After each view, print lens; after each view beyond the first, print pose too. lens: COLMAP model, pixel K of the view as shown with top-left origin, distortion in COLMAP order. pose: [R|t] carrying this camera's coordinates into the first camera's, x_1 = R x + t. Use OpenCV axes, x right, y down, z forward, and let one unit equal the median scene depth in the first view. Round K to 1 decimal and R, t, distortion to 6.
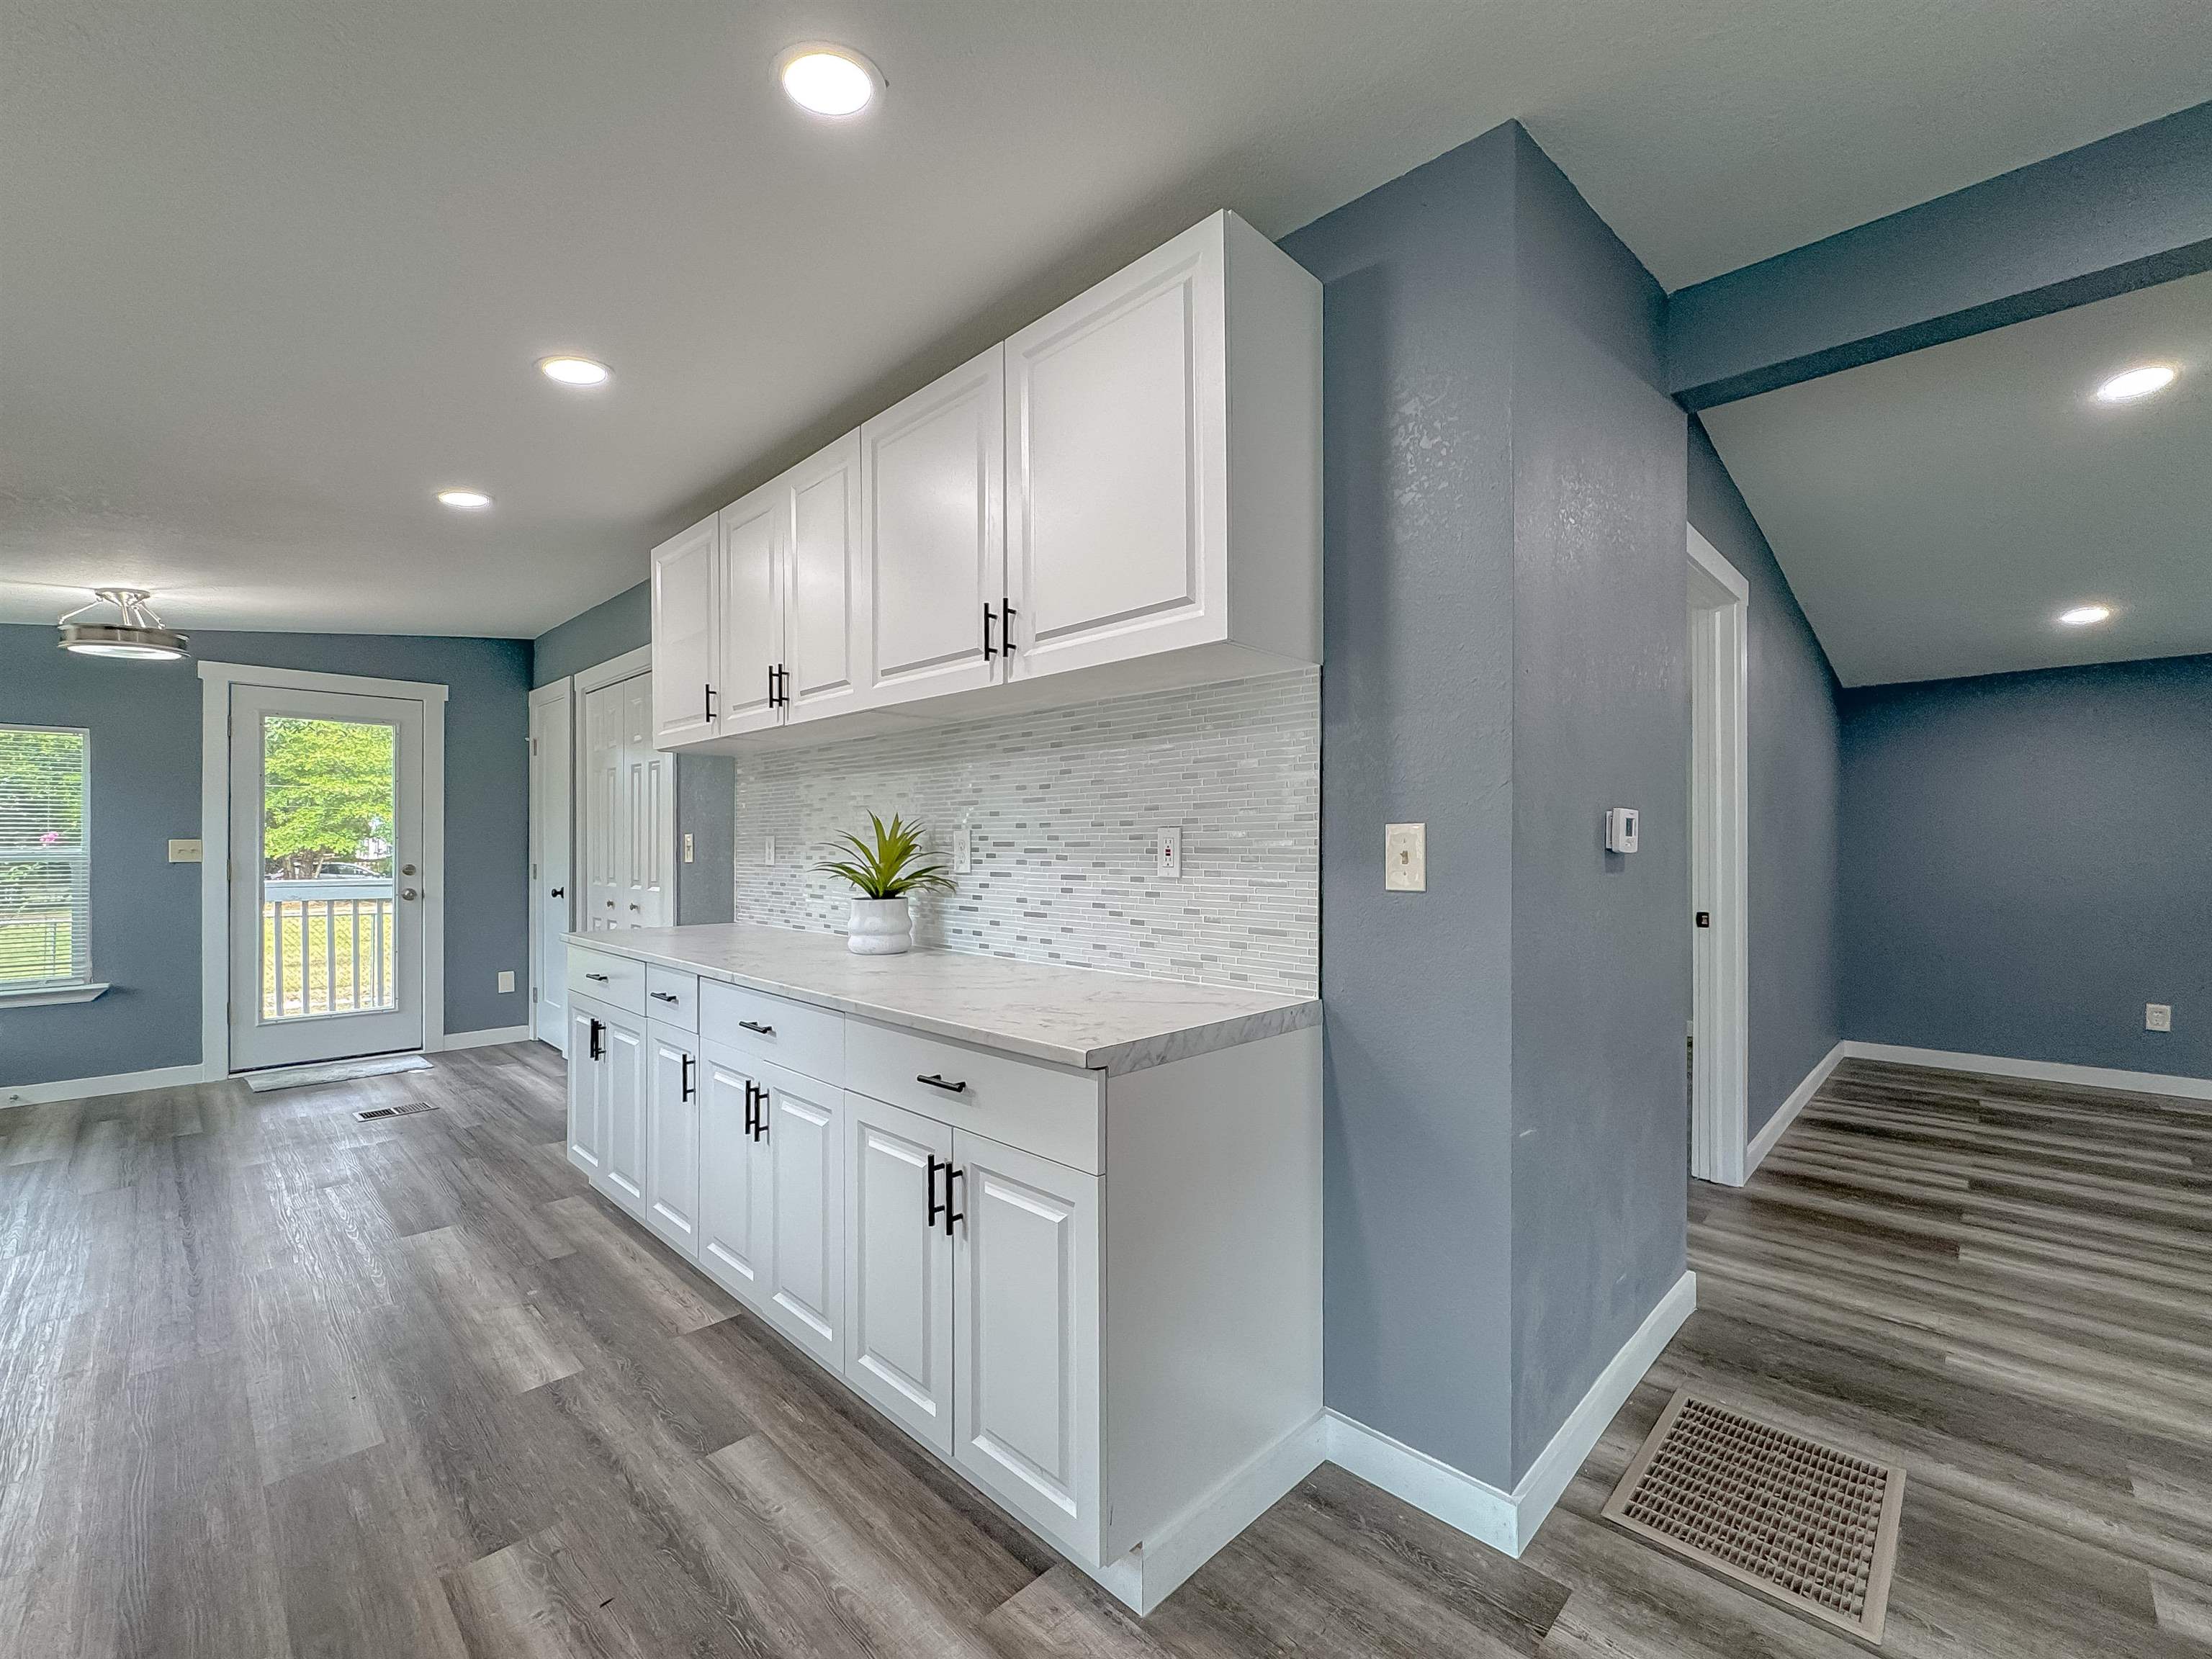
lens RADIAL K [[932.1, 0, 1132.8], [0, 932.1, 844.8], [0, 0, 1]] dist [-0.000342, -0.001103]
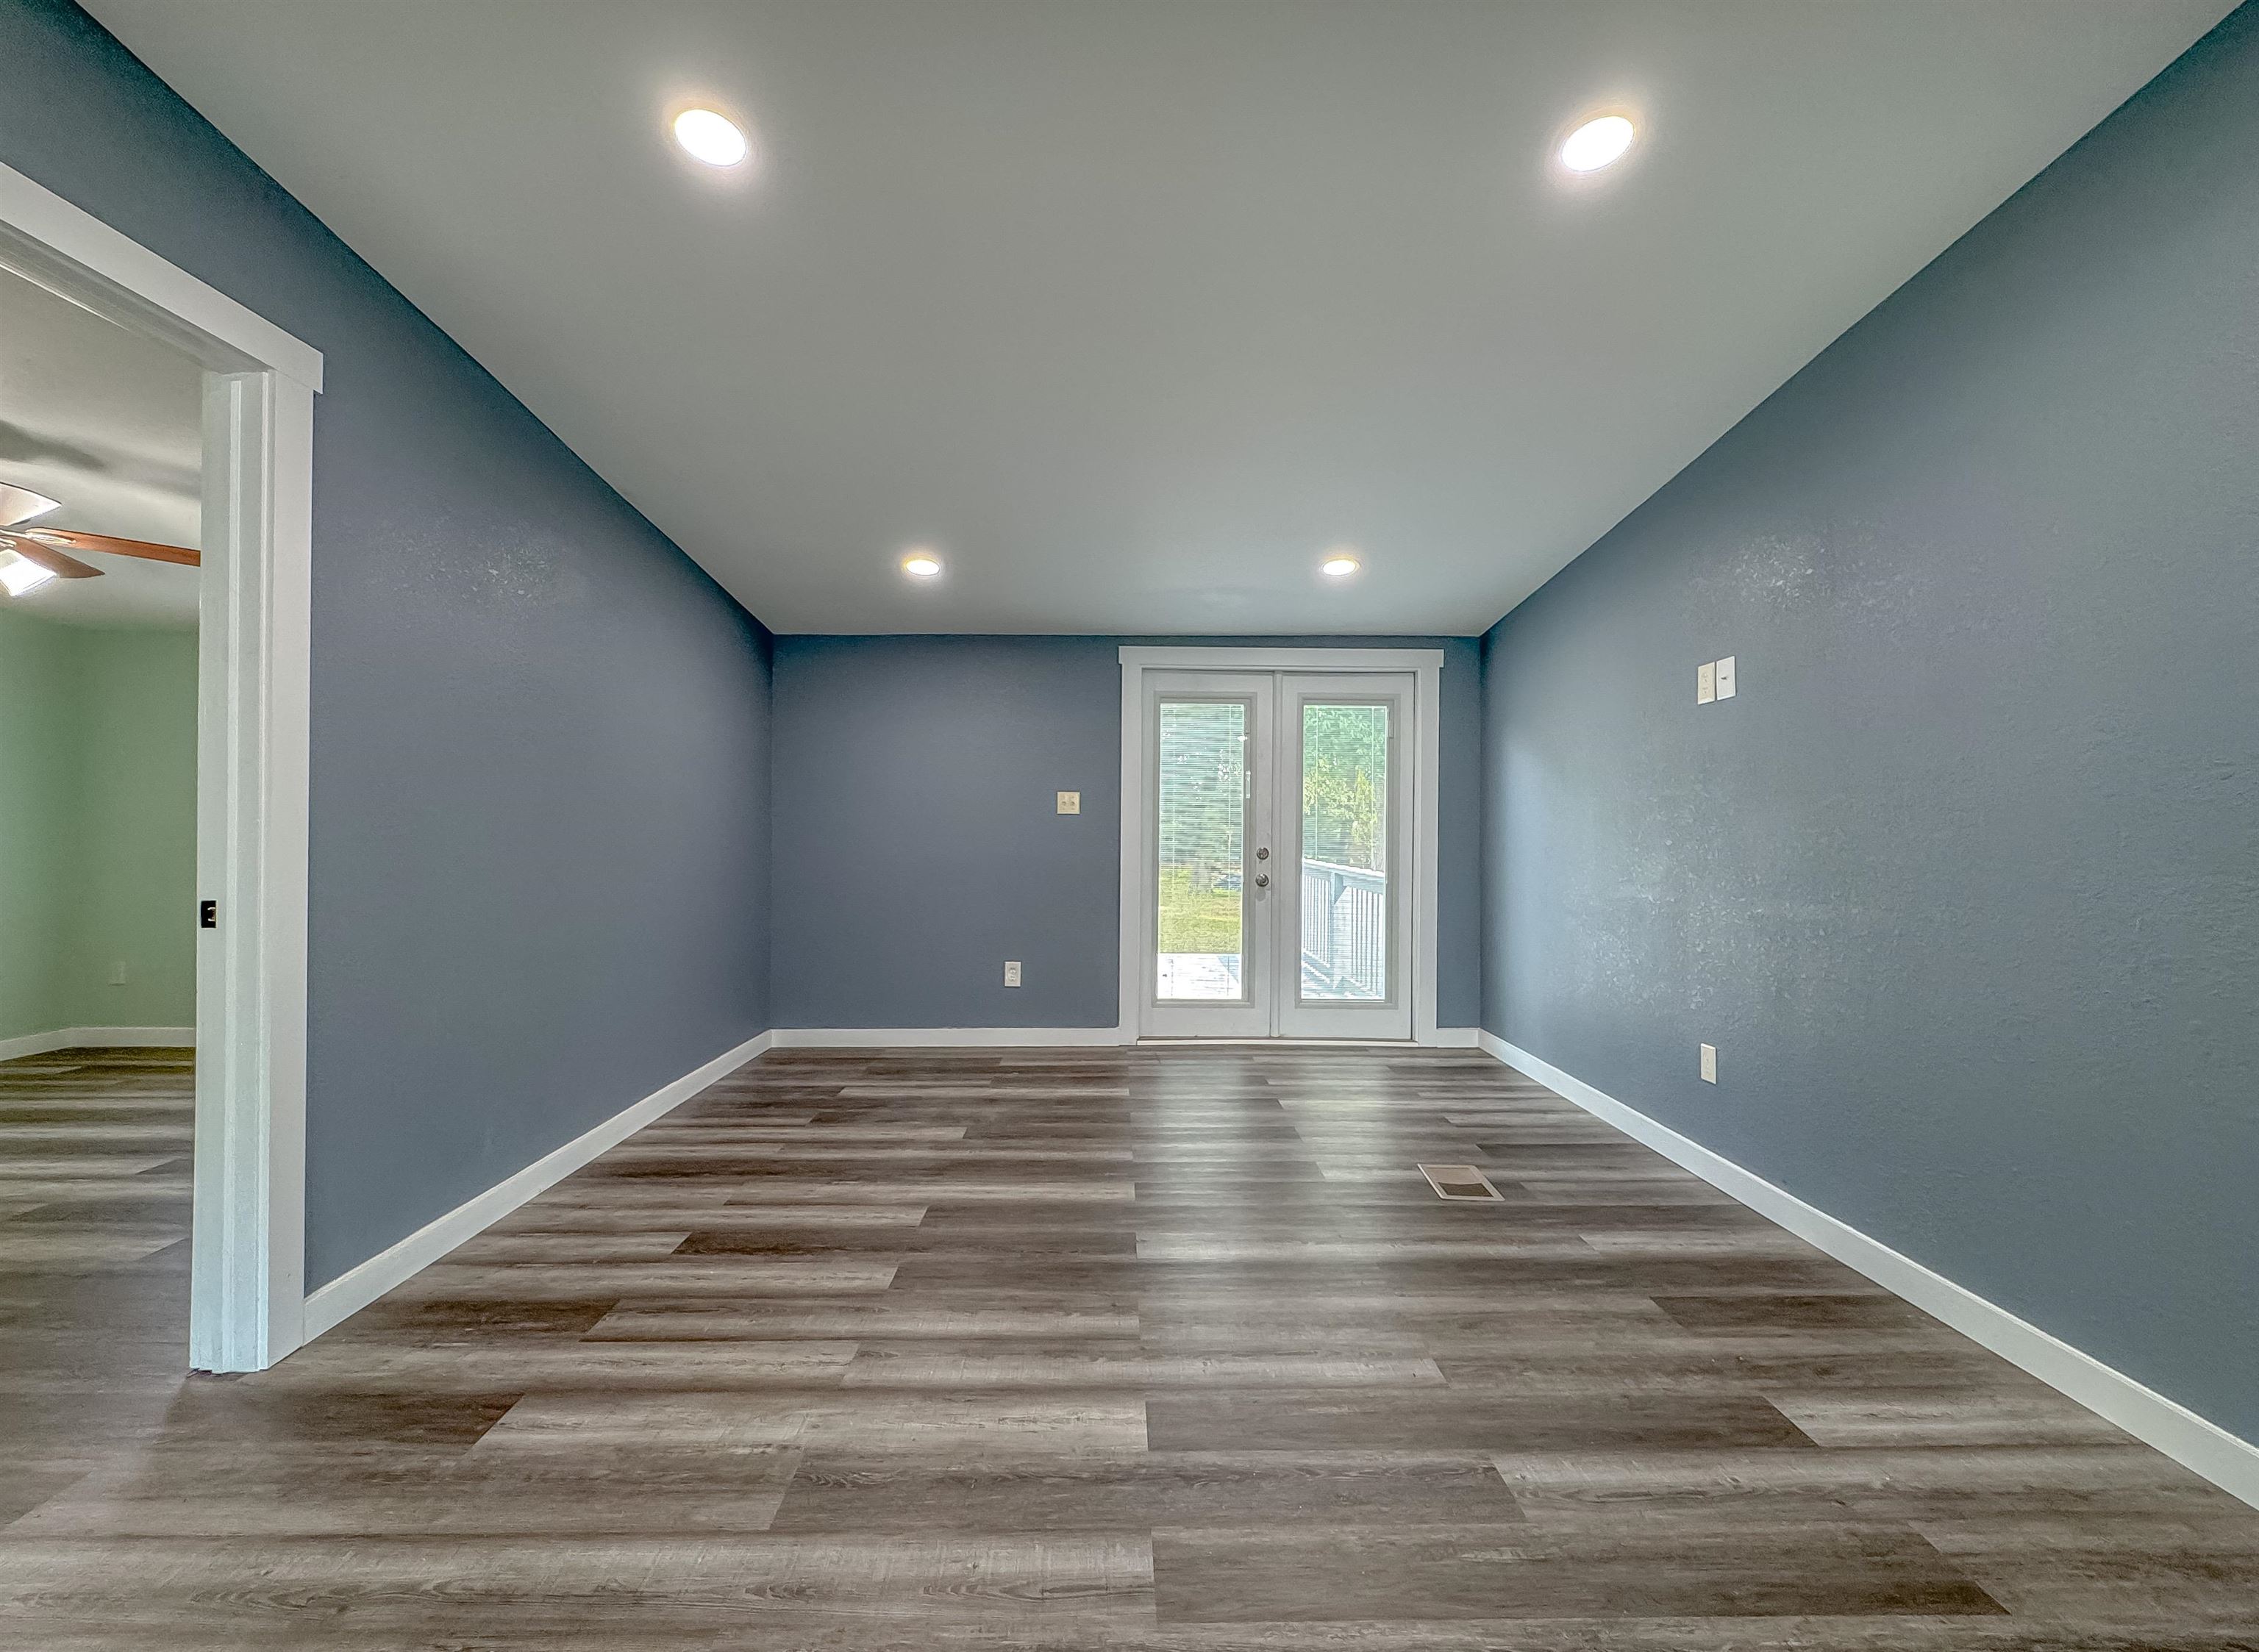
lens RADIAL K [[951.8, 0, 1137.5], [0, 951.8, 805.2], [0, 0, 1]] dist [-0.000342, -0.001103]
pose [[0.704881, 0.019511, 0.709057, 0.576825], [-0.004838, 0.999731, -0.022700, 0.024343], [-0.709309, 0.012570, 0.704786, 0.184195]]
